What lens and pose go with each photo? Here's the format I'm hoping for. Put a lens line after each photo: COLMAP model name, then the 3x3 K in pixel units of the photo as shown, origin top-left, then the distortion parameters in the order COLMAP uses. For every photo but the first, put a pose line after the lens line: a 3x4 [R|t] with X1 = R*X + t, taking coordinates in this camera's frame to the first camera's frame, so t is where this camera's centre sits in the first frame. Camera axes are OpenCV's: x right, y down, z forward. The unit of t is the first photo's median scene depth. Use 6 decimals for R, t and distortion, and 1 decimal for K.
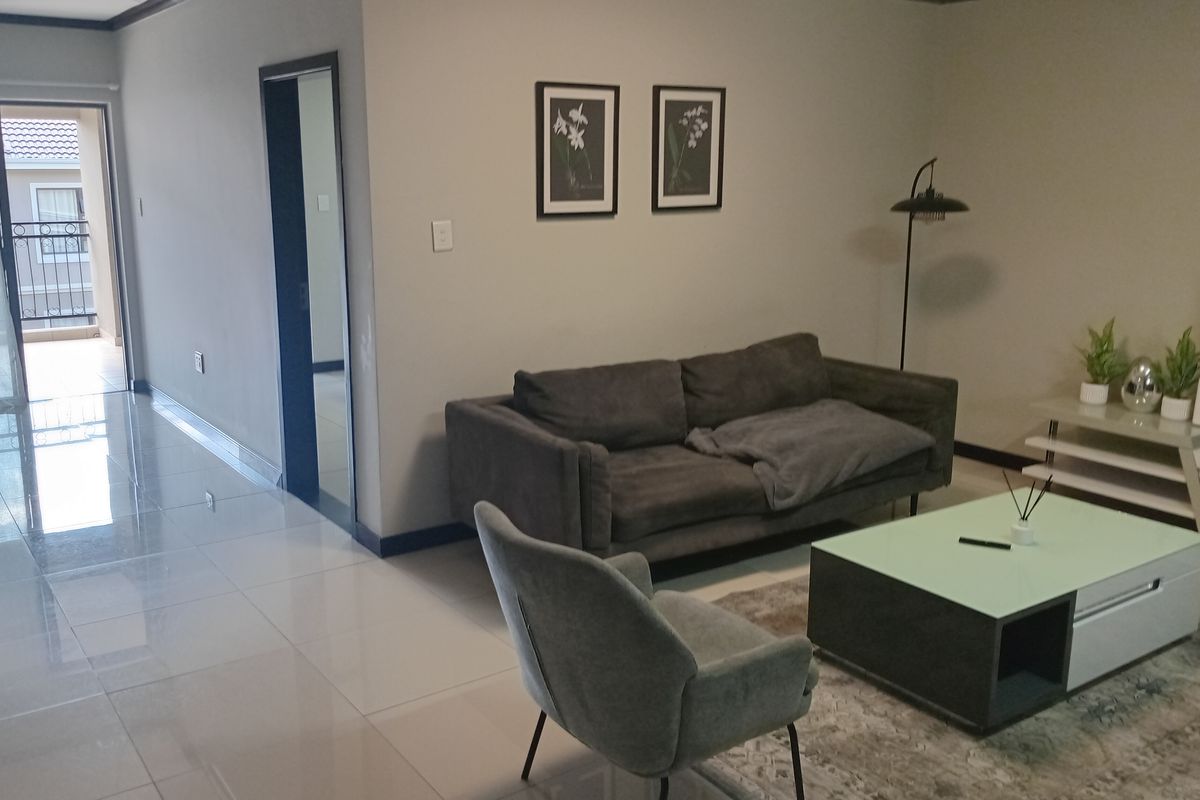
lens RADIAL K [[1057.2, 0, 600.0], [0, 1057.2, 400.0], [0, 0, 1]] dist [0.011760, -0.004330]
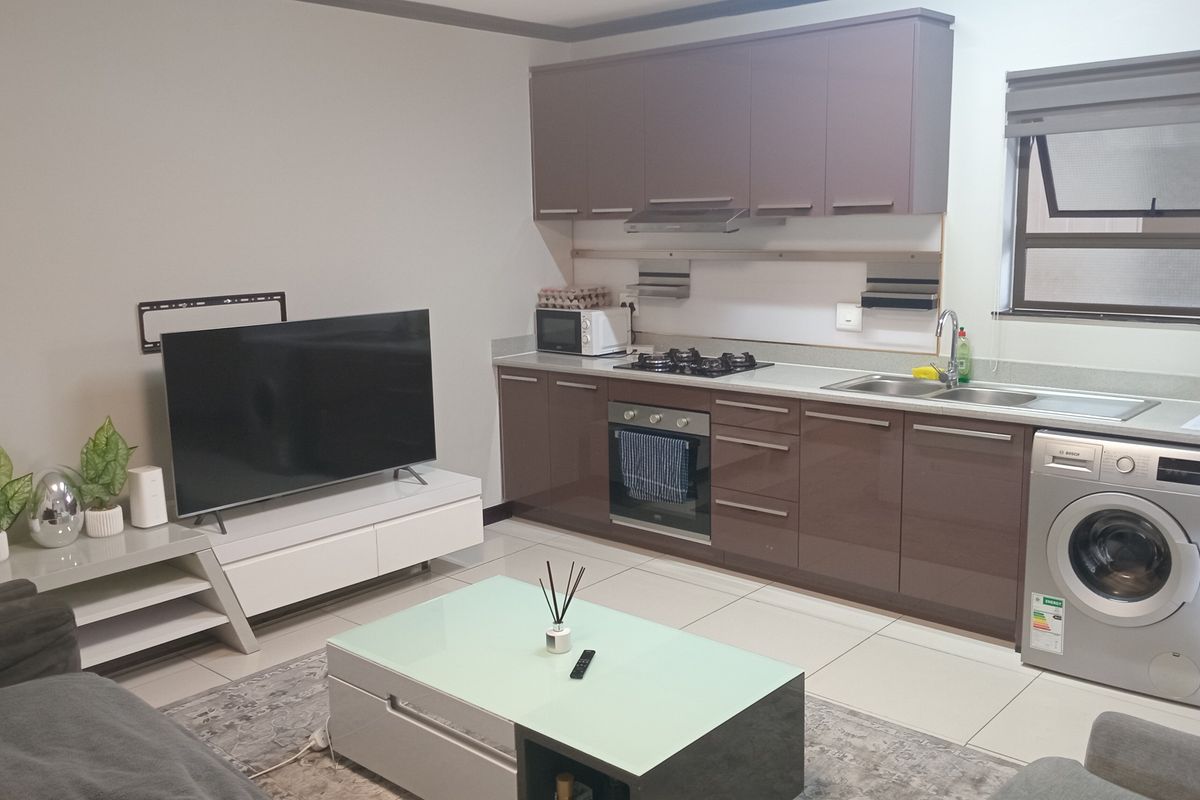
lens RADIAL K [[1057.2, 0, 600.0], [0, 1057.2, 400.0], [0, 0, 1]] dist [0.011760, -0.004330]
pose [[-0.231476, -0.167870, 0.958248, -0.274011], [0.226129, 0.948736, 0.220828, -0.165745], [-0.946195, 0.267804, -0.181649, 0.765117]]
